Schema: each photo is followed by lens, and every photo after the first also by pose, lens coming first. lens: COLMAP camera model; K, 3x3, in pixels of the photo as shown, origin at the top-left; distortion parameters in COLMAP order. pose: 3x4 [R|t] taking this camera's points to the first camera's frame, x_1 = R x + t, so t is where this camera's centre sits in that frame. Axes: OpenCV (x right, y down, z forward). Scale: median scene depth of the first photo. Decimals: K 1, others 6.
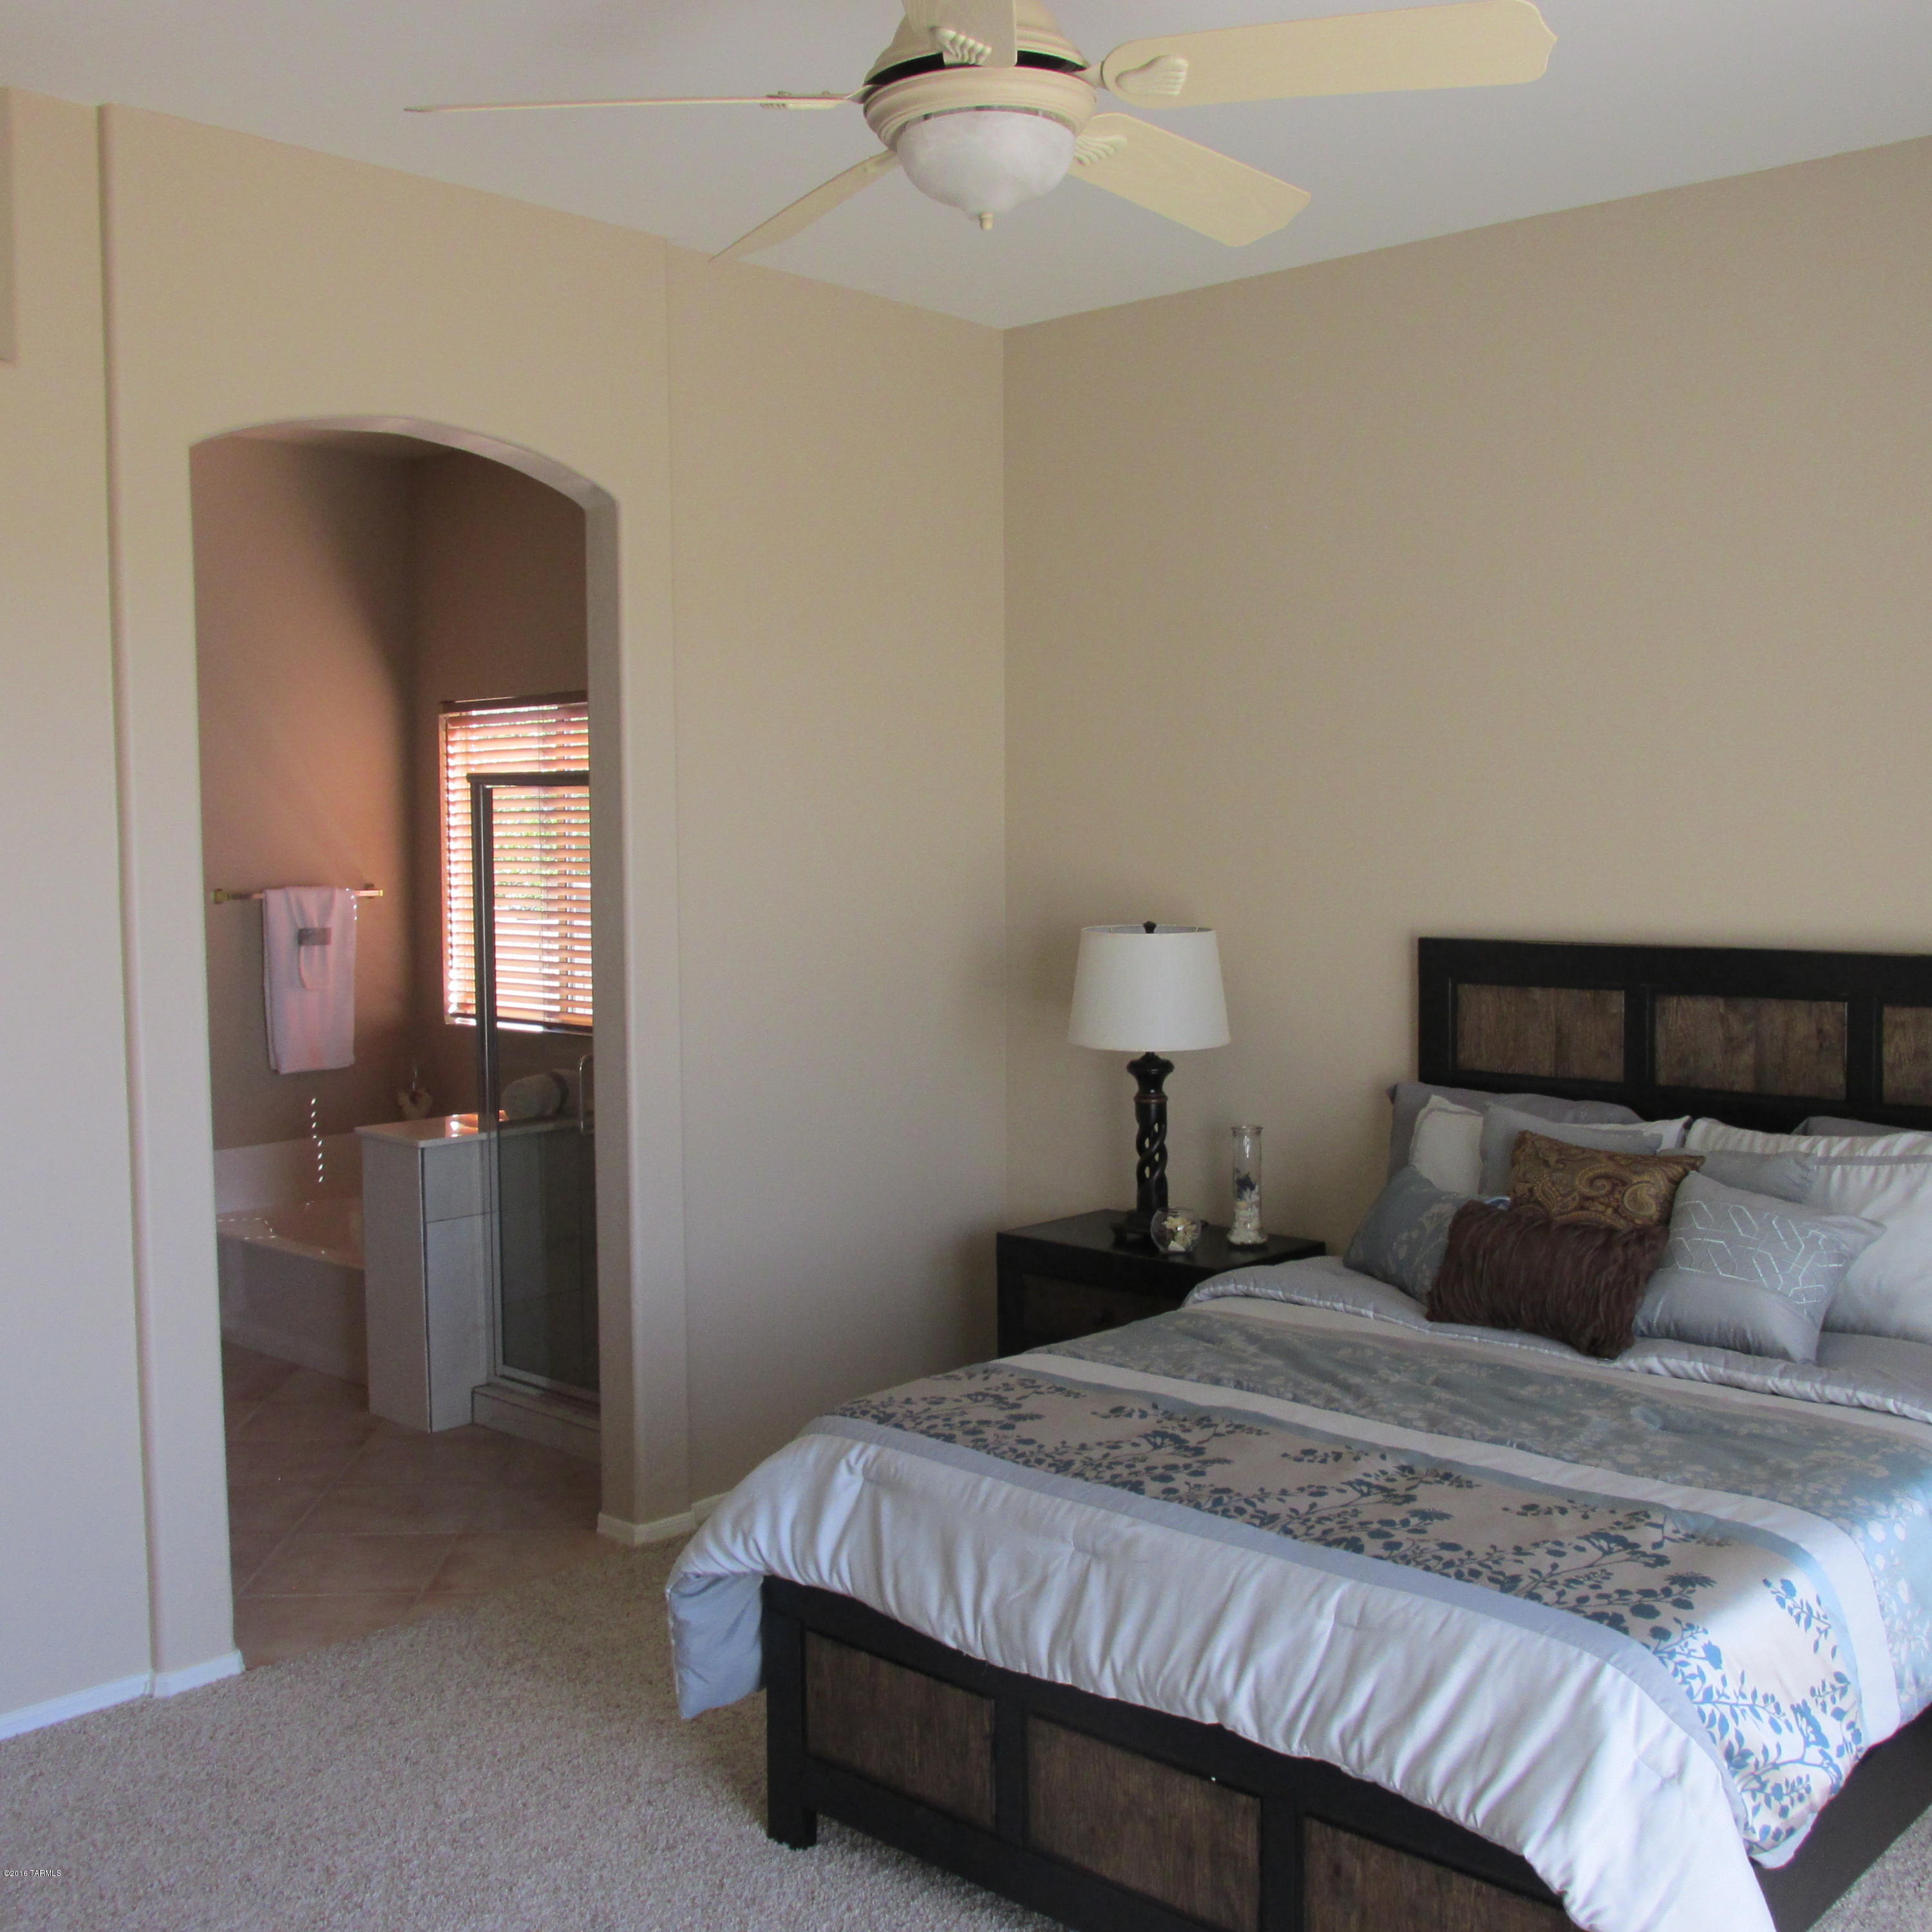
lens RADIAL K [[2104.2, 0, 958.2], [0, 2104.2, 959.2], [0, 0, 1]] dist [-0.028850, 0.000000]
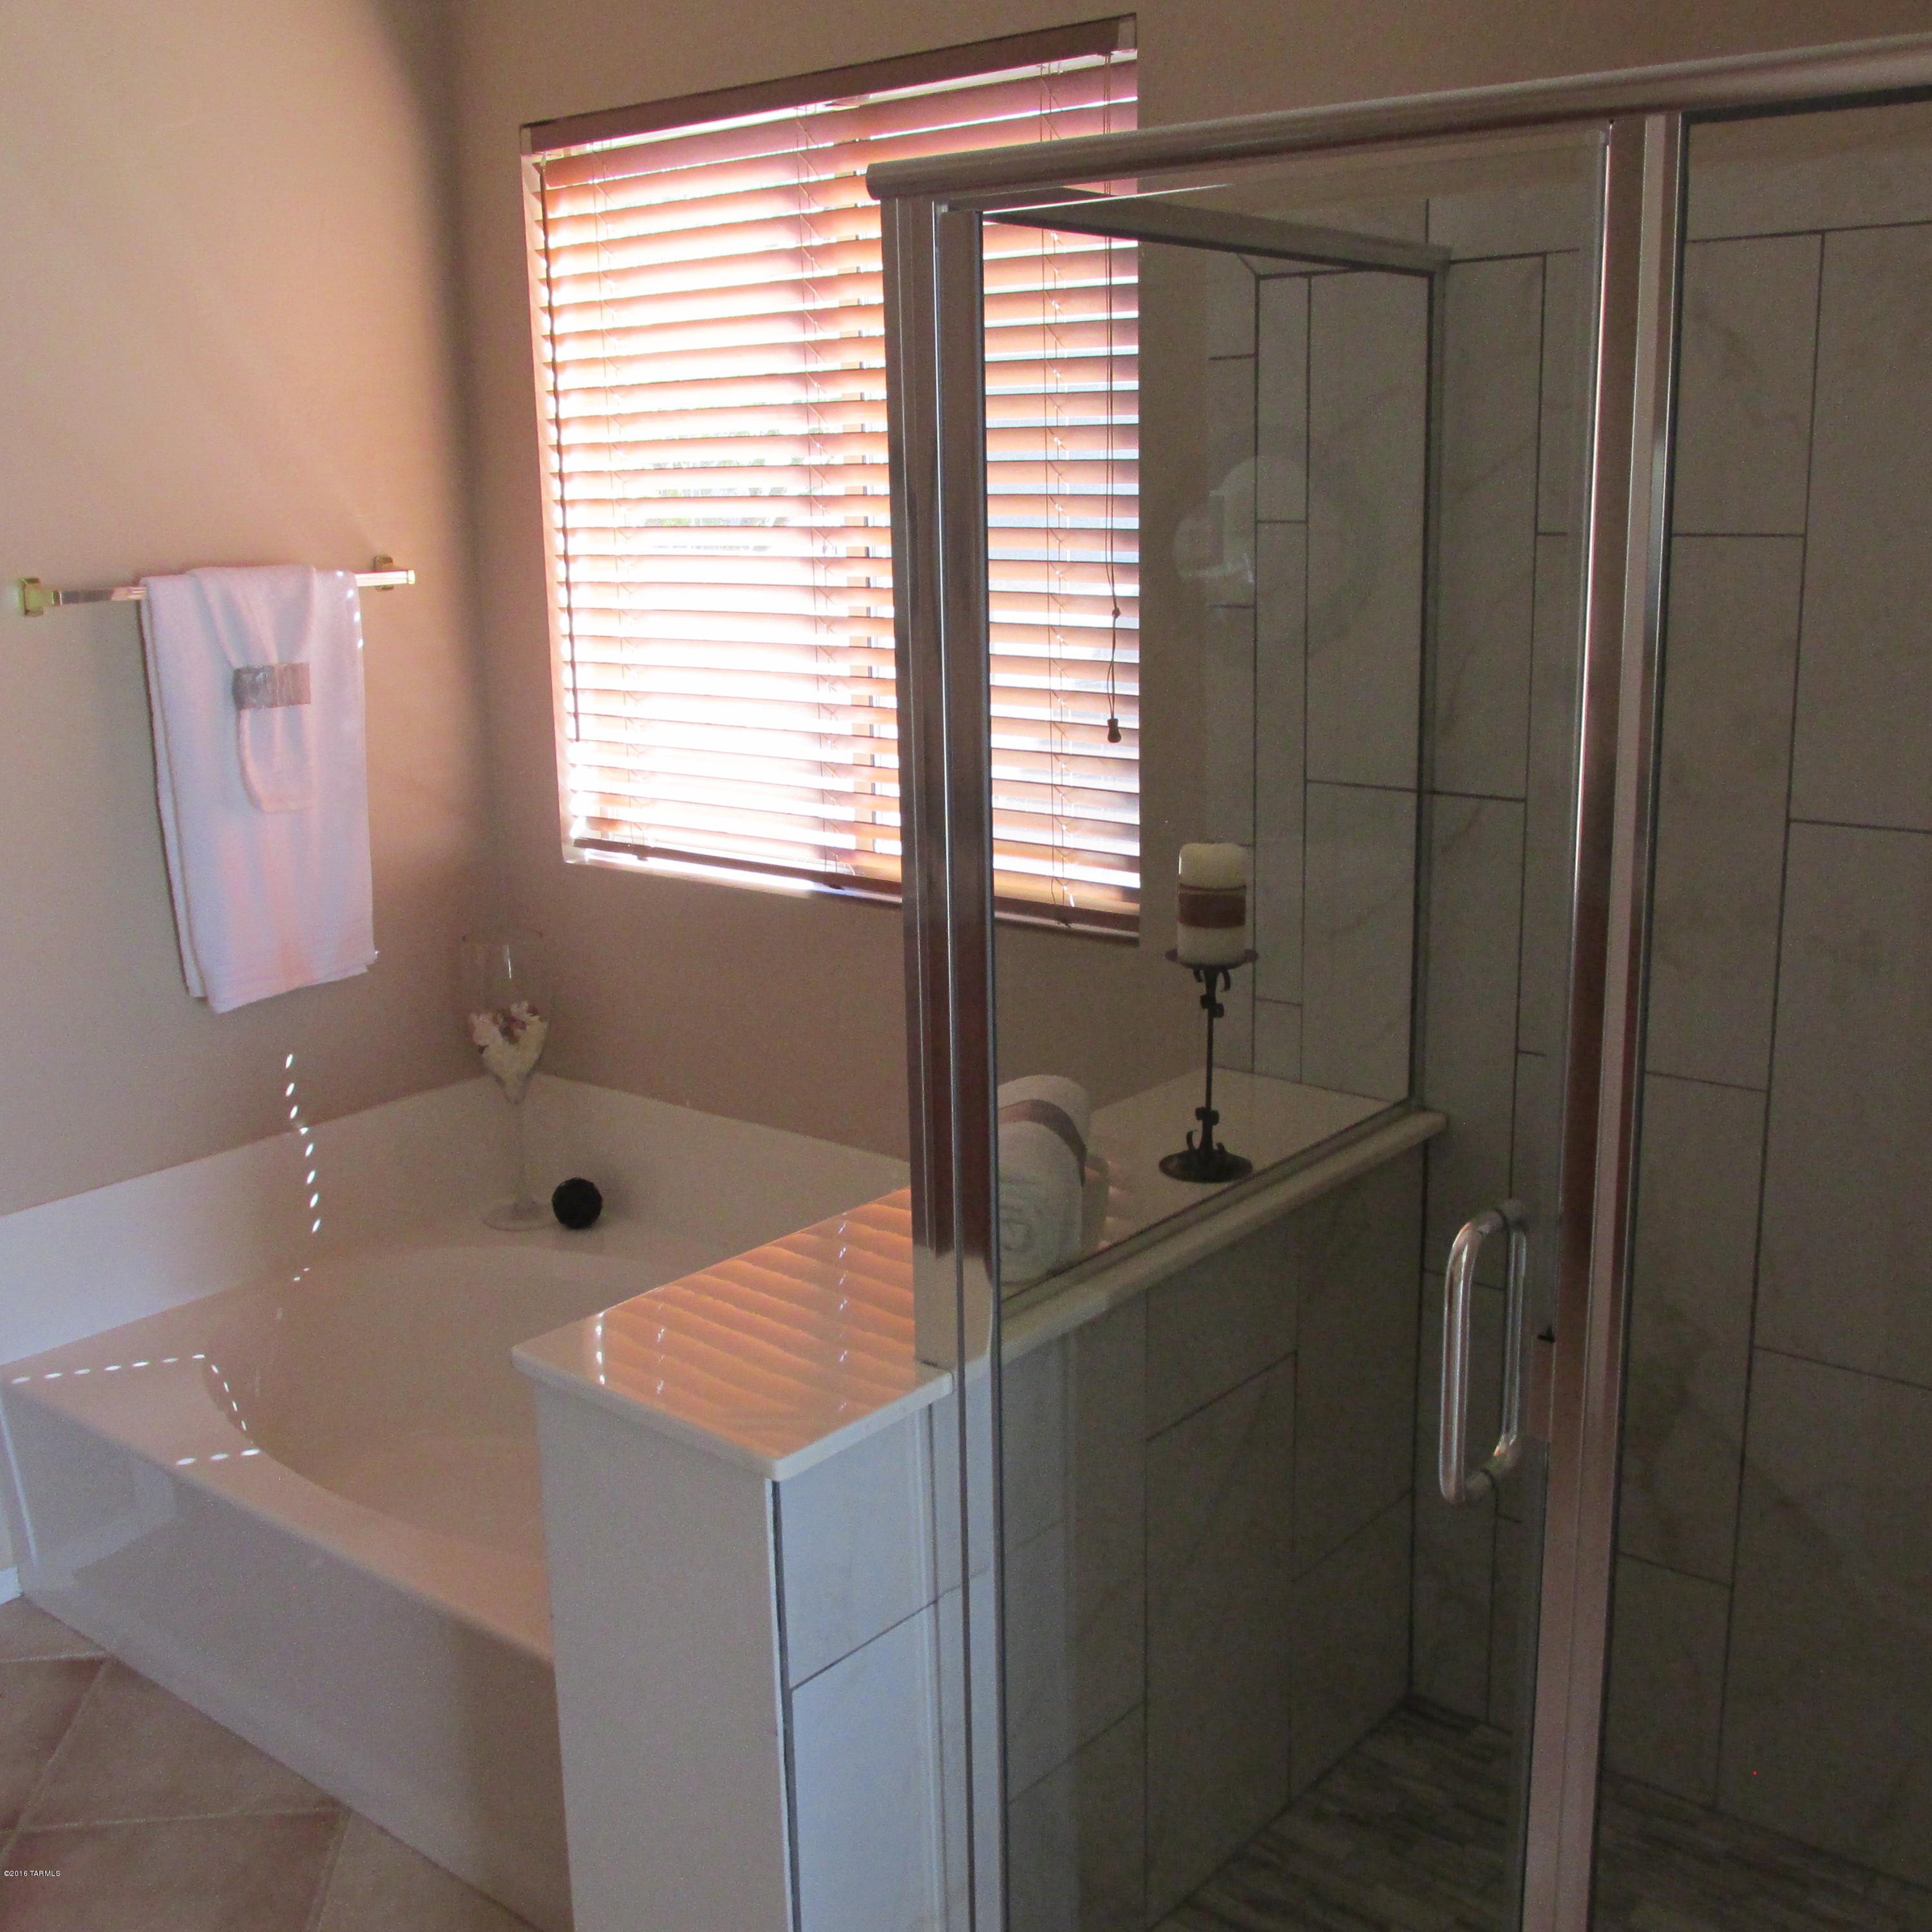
lens RADIAL K [[2104.2, 0, 979.0], [0, 2104.2, 968.4], [0, 0, 1]] dist [-0.028850, 0.000000]
pose [[0.997299, -0.028808, 0.067565, -0.193733], [0.017118, 0.985706, 0.167601, -0.023275], [-0.071428, -0.165992, 0.983537, 0.561011]]
